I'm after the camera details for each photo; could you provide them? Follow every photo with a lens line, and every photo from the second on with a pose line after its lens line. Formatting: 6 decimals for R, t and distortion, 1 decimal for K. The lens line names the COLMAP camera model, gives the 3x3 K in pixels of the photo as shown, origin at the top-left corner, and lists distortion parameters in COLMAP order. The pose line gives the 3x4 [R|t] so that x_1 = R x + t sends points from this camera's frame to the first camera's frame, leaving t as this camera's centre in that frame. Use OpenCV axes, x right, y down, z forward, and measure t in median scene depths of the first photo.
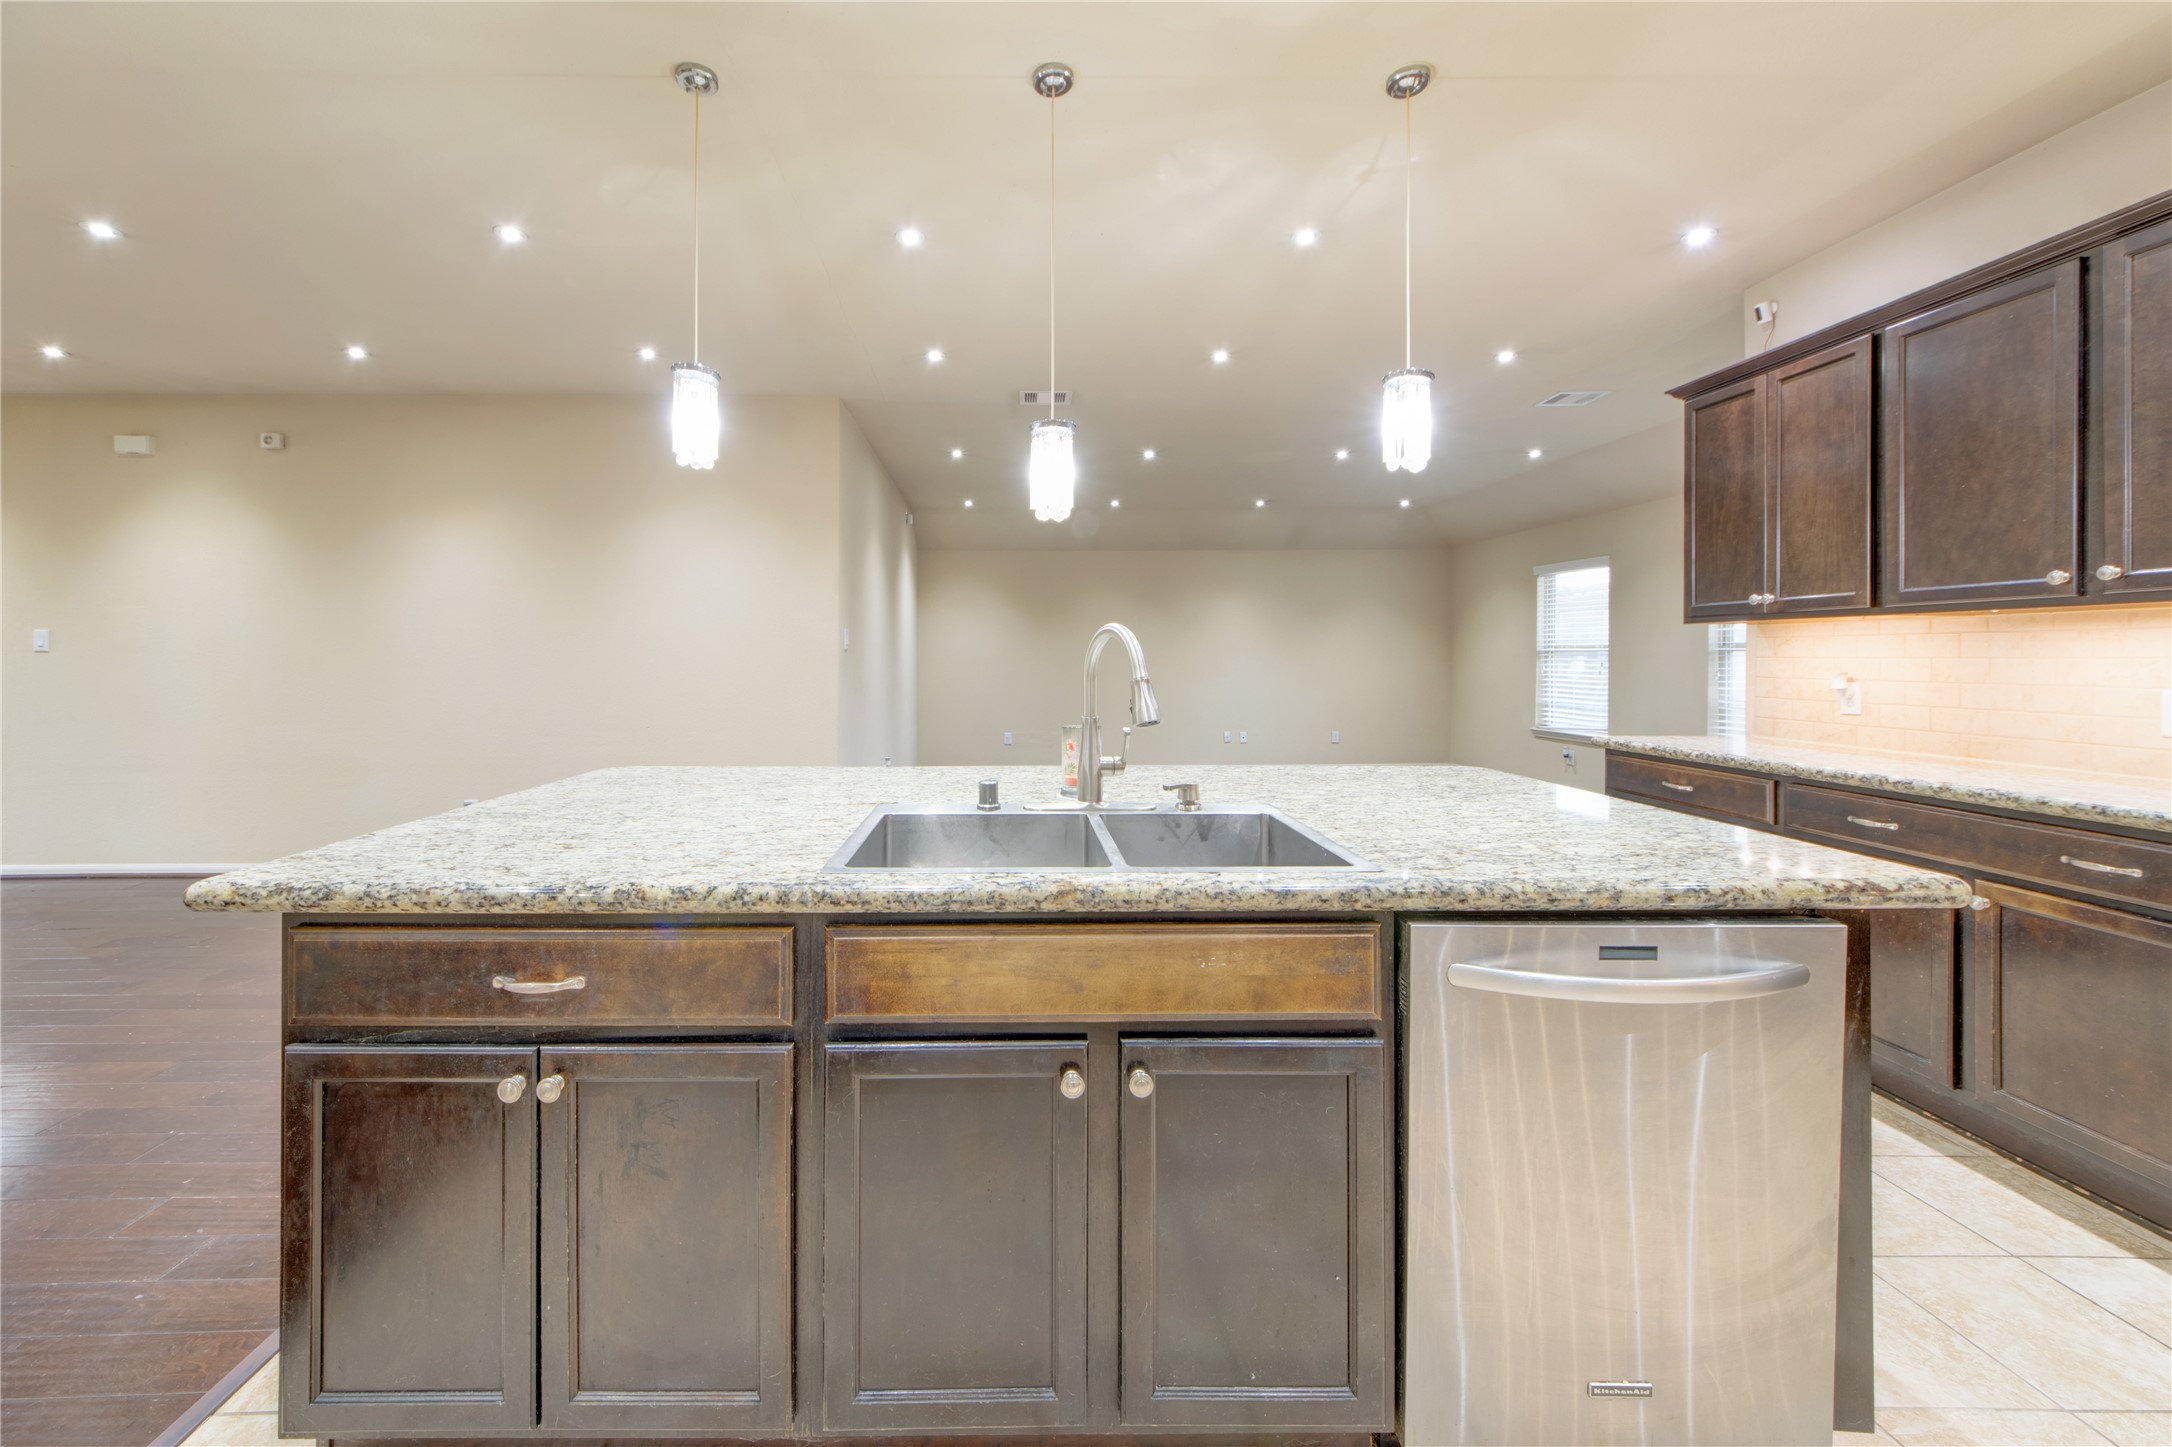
lens RADIAL K [[824.6, 0, 1004.6], [0, 824.6, 654.0], [0, 0, 1]] dist [-0.000743, 0.000024]
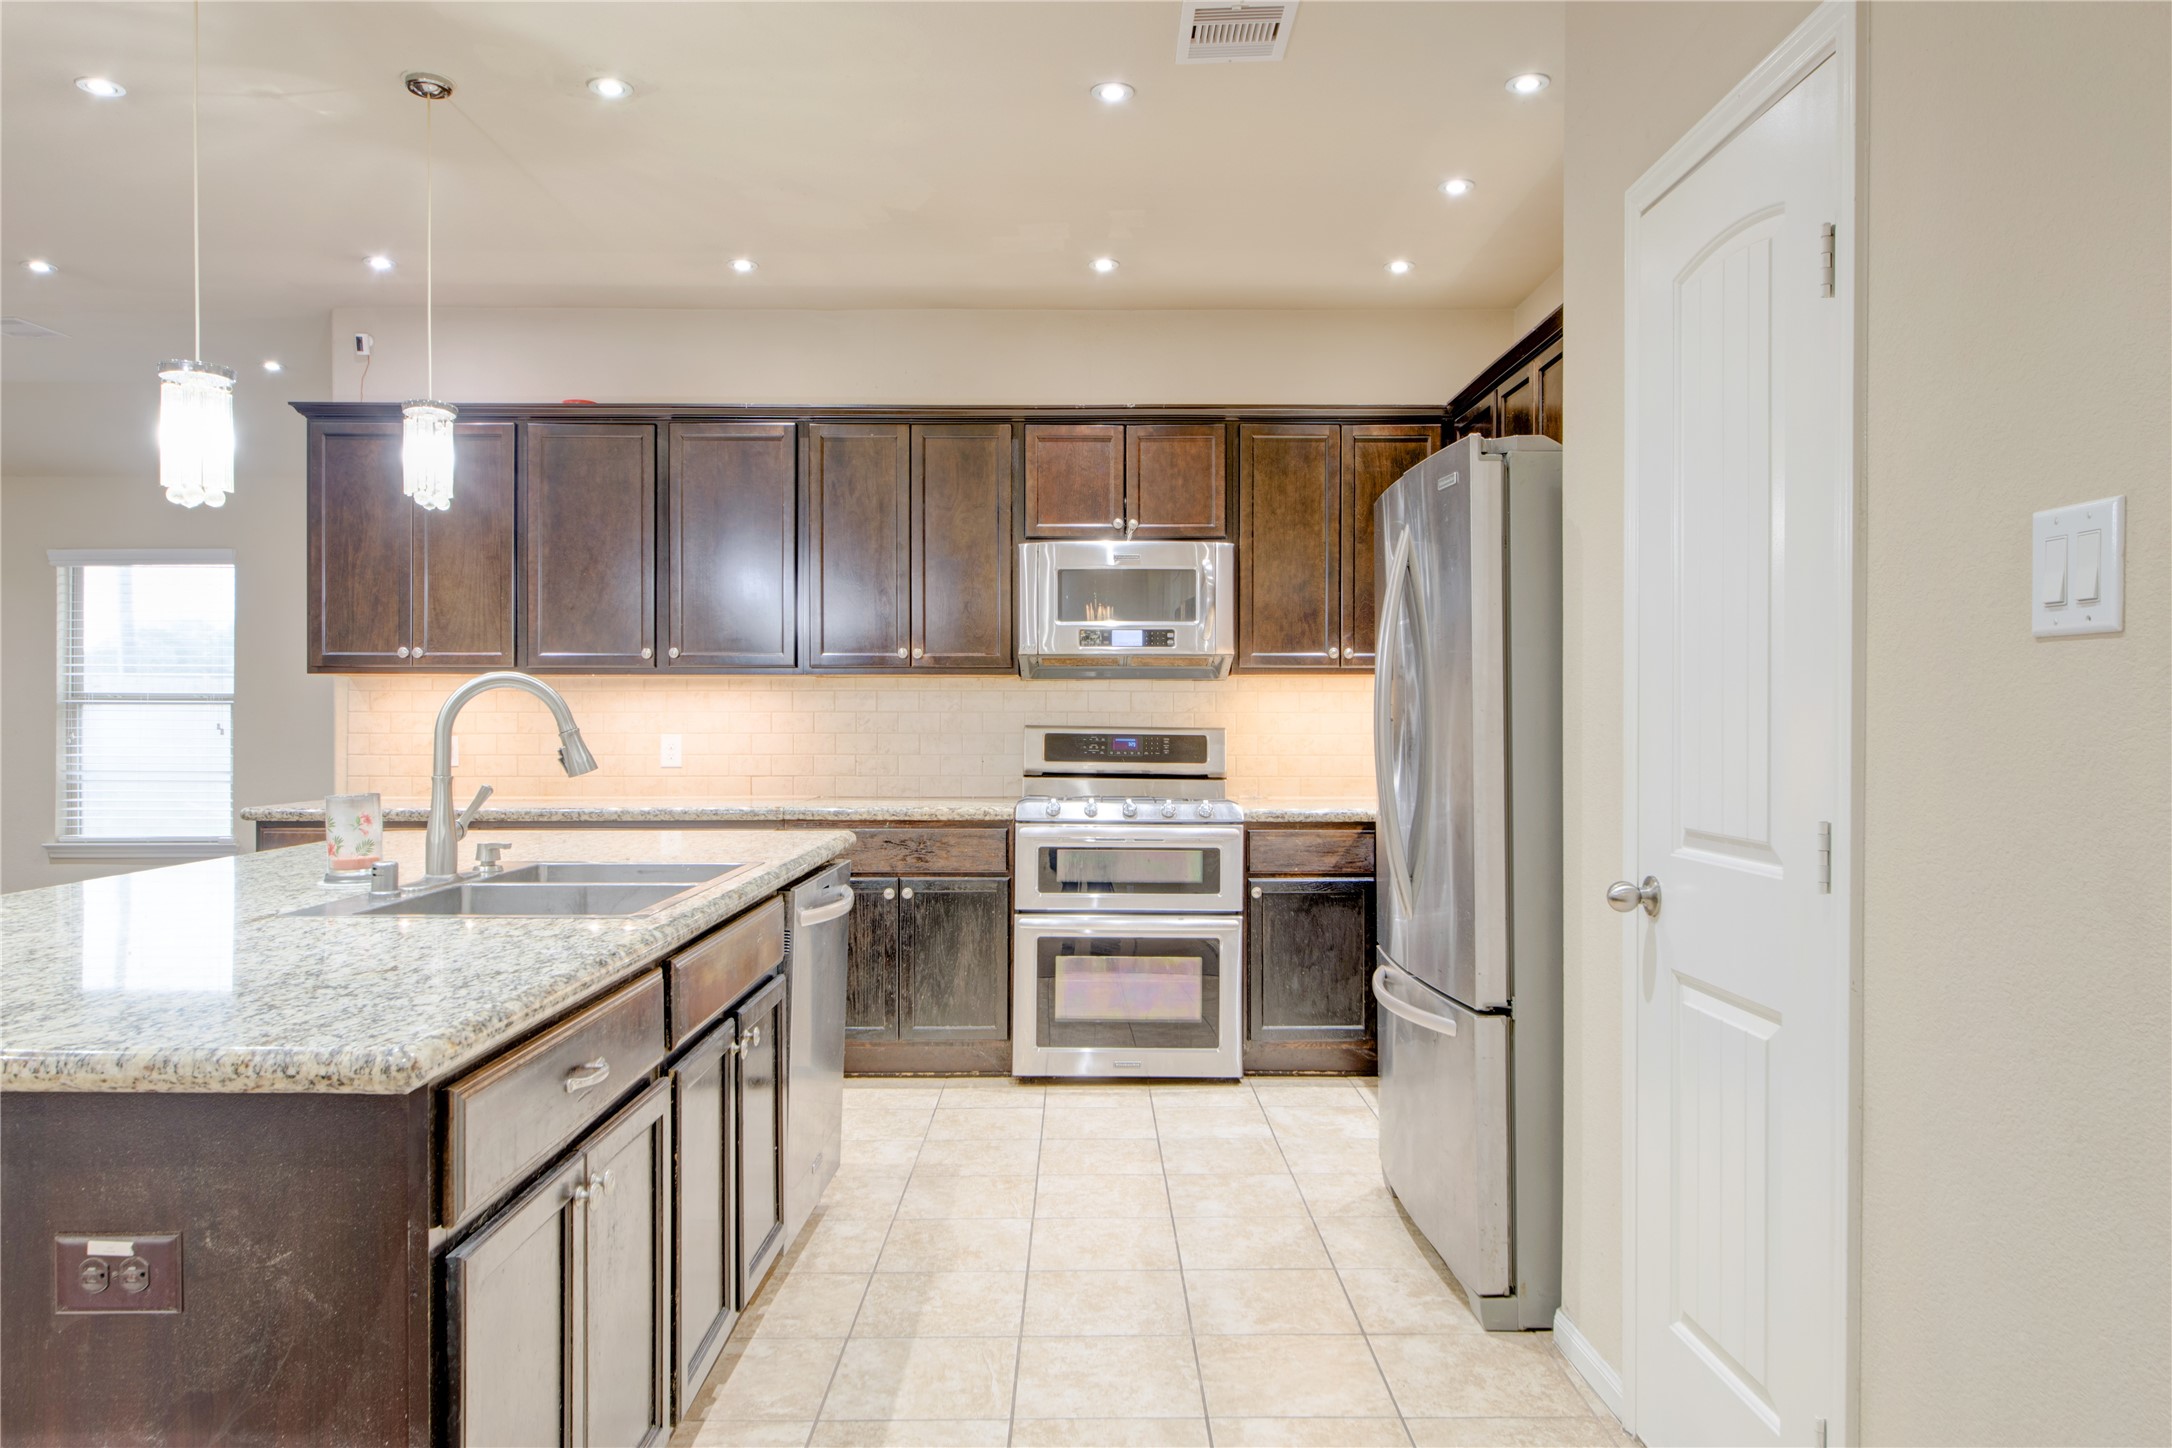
lens RADIAL K [[1469.3, 0, 1093.3], [0, 1469.3, 715.5], [0, 0, 1]] dist [-0.009218, 0.006020]
pose [[0.003357, -0.000113, 0.999994, -1.155557], [-0.004698, 0.999989, 0.000128, 0.006727], [-0.999983, -0.004699, 0.003356, 0.246782]]
